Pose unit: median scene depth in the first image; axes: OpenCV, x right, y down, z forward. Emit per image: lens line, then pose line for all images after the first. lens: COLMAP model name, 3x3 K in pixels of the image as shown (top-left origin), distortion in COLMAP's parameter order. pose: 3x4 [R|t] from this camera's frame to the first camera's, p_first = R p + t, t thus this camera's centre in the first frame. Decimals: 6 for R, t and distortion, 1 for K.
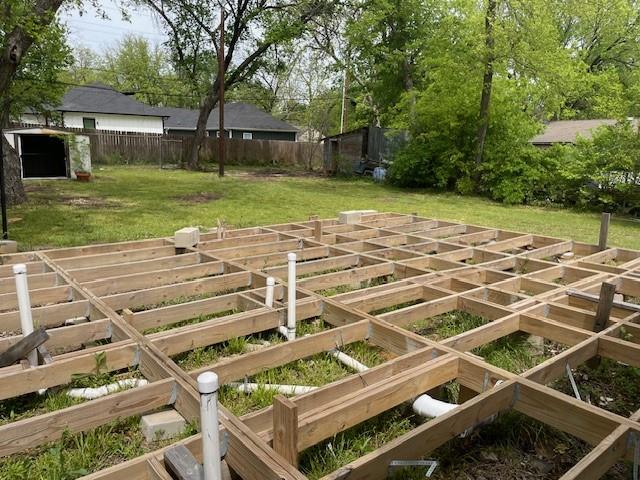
lens RADIAL K [[487.7, 0, 320.7], [0, 487.7, 242.5], [0, 0, 1]] dist [0.049199, -0.043948]
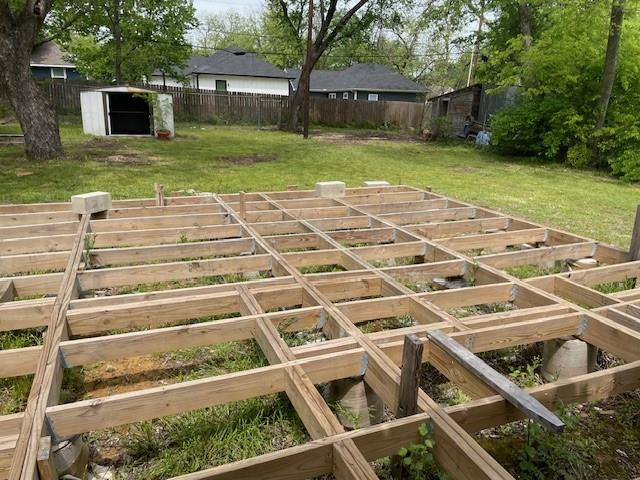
lens RADIAL K [[487.7, 0, 319.5], [0, 487.7, 239.0], [0, 0, 1]] dist [0.049199, -0.043948]
pose [[0.954925, 0.082110, -0.285265, 0.128413], [-0.063535, 0.995248, 0.073787, -0.012456], [0.289968, -0.052337, 0.955604, 0.093876]]
